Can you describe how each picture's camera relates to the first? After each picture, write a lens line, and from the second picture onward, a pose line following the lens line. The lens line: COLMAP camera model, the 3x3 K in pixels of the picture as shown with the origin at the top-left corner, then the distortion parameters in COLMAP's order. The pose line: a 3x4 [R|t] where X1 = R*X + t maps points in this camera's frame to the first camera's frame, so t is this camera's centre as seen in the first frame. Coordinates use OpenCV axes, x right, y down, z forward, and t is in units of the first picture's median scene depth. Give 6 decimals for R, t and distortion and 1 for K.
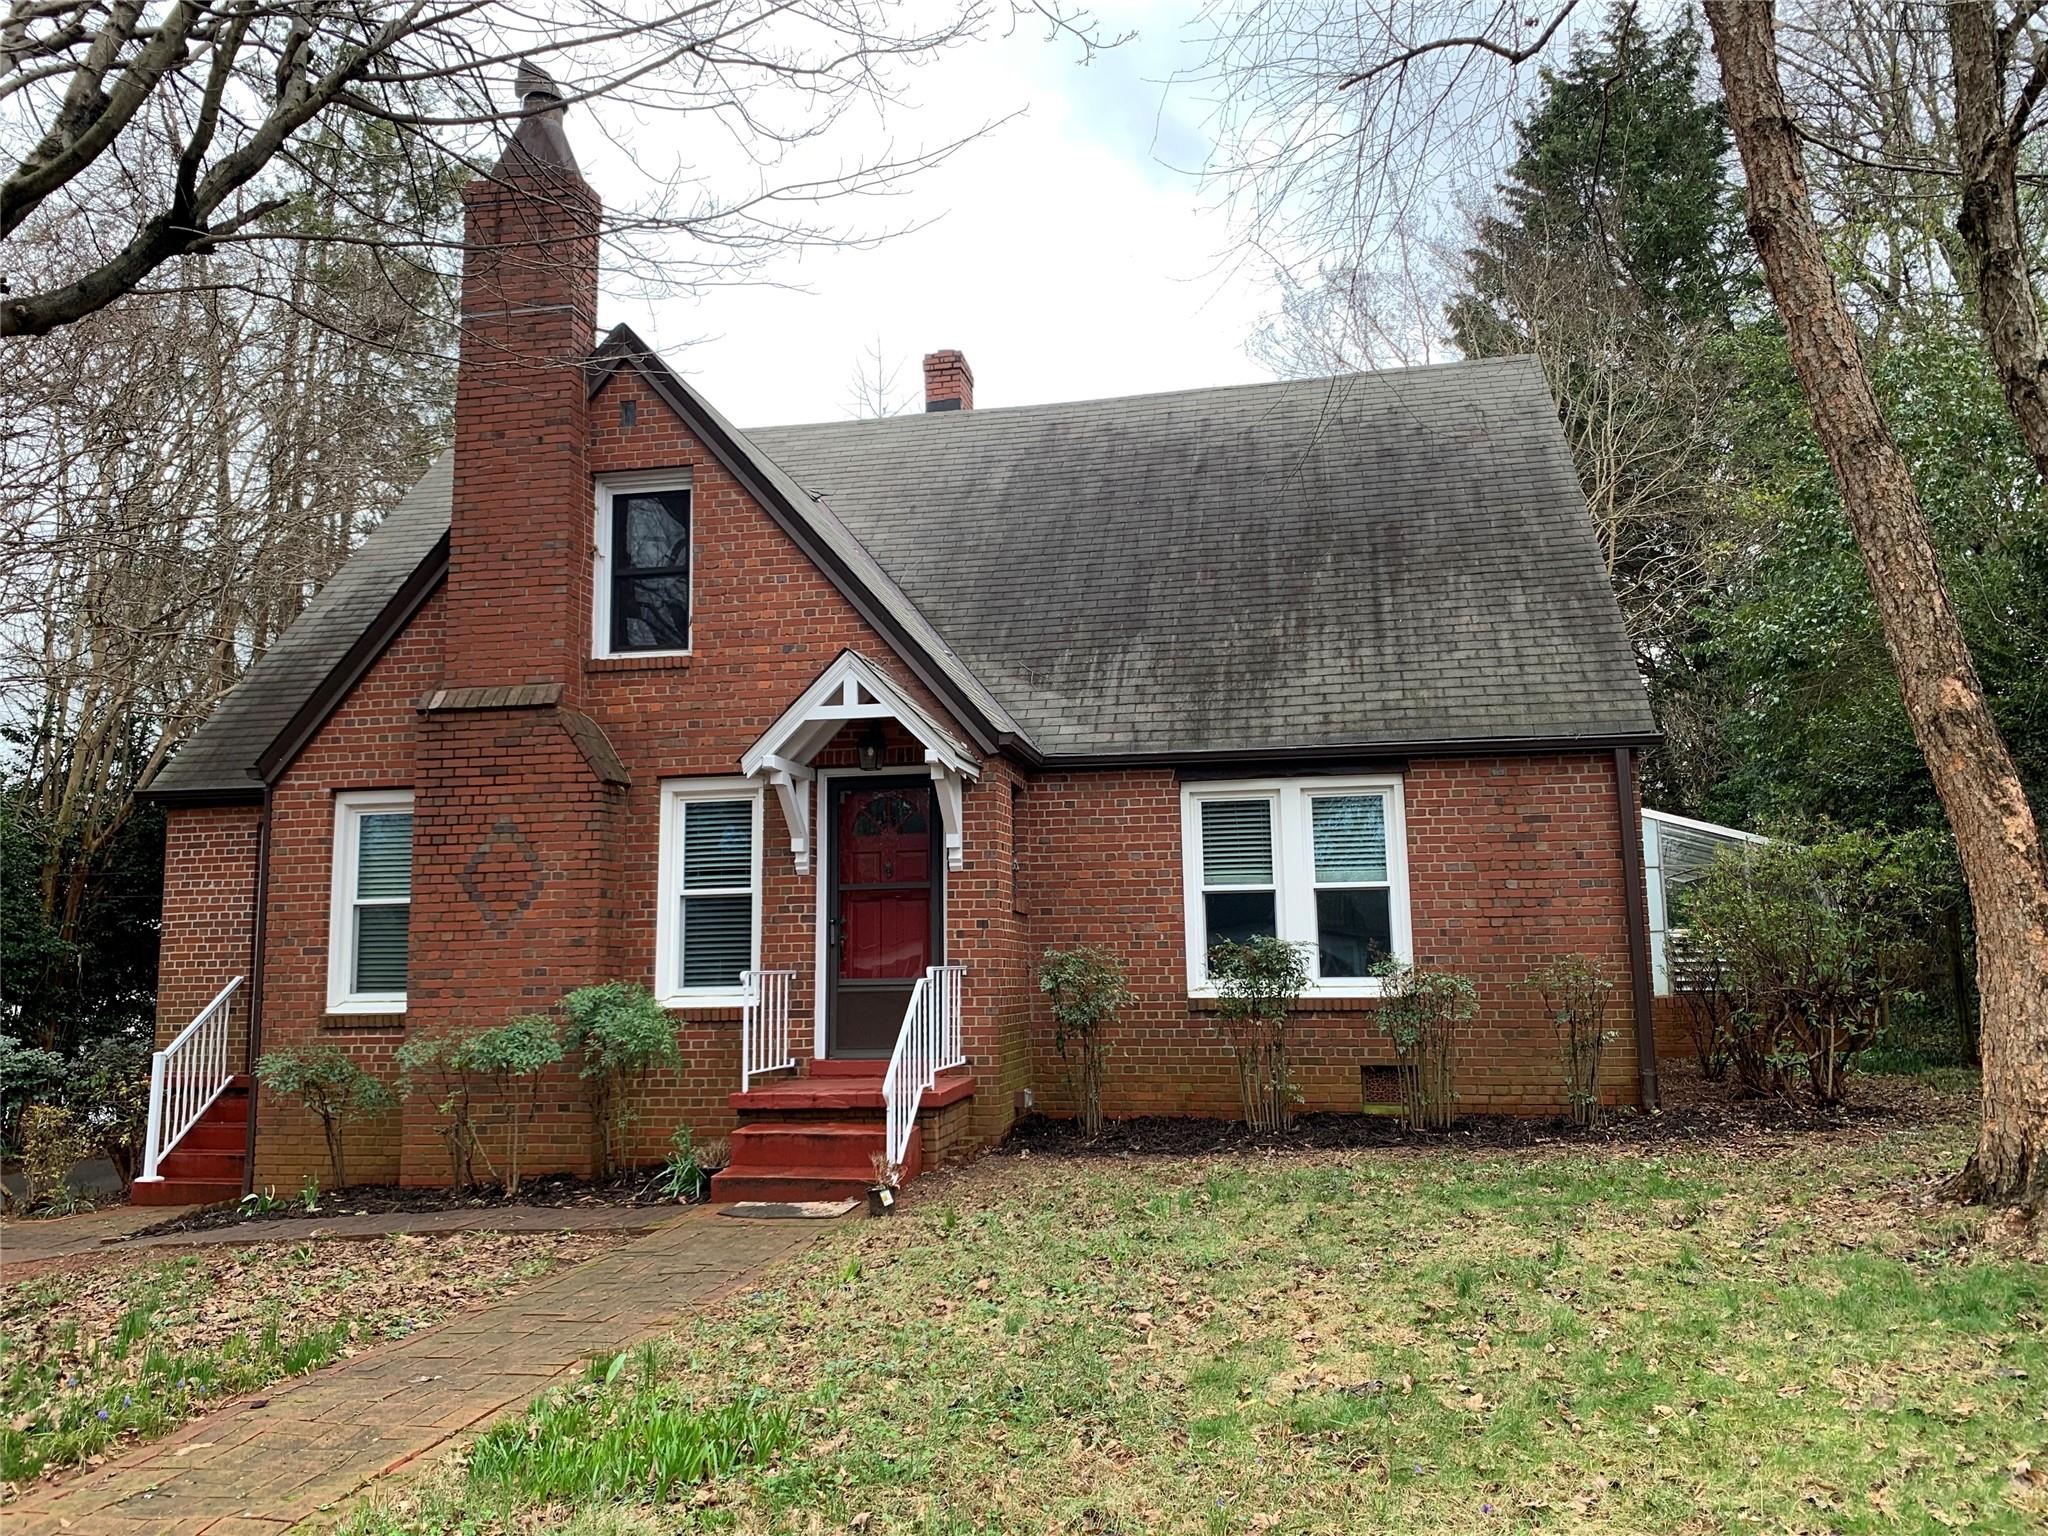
lens RADIAL K [[1579.8, 0, 1024.0], [0, 1579.8, 768.0], [0, 0, 1]] dist [0.071032, -0.078026]
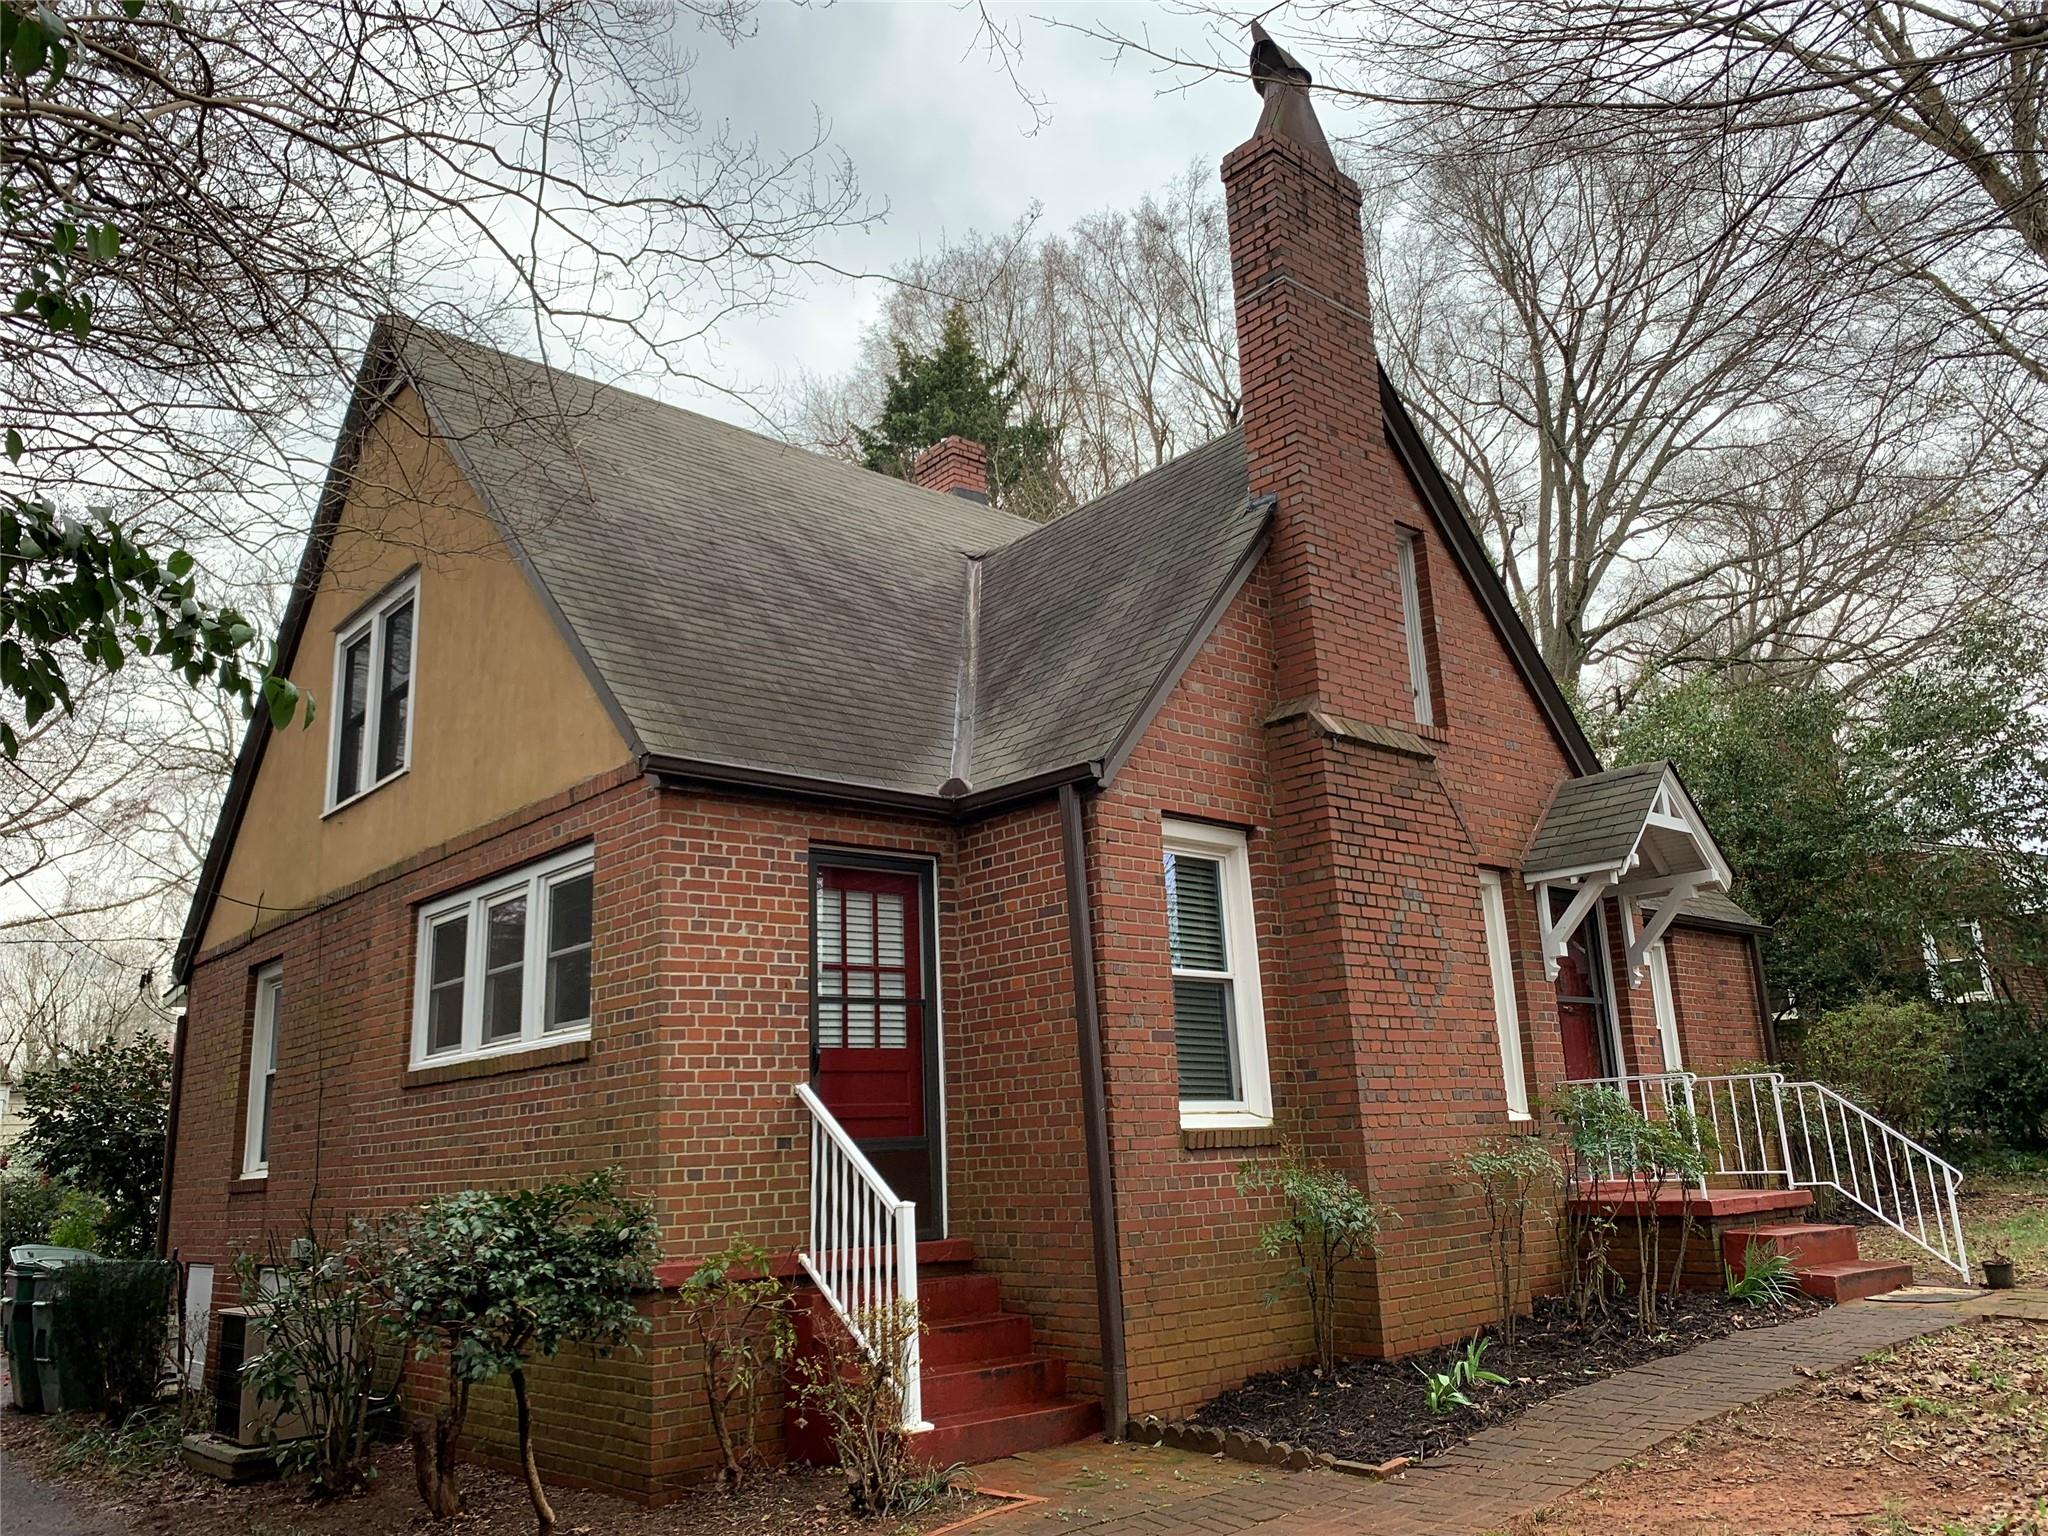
lens RADIAL K [[1579.8, 0, 1024.0], [0, 1579.8, 768.0], [0, 0, 1]] dist [0.071032, -0.078026]
pose [[0.589996, 0.182788, 0.786443, -1.052071], [-0.069754, 0.981934, -0.175895, 0.125925], [-0.804387, 0.048920, 0.592088, 0.638237]]
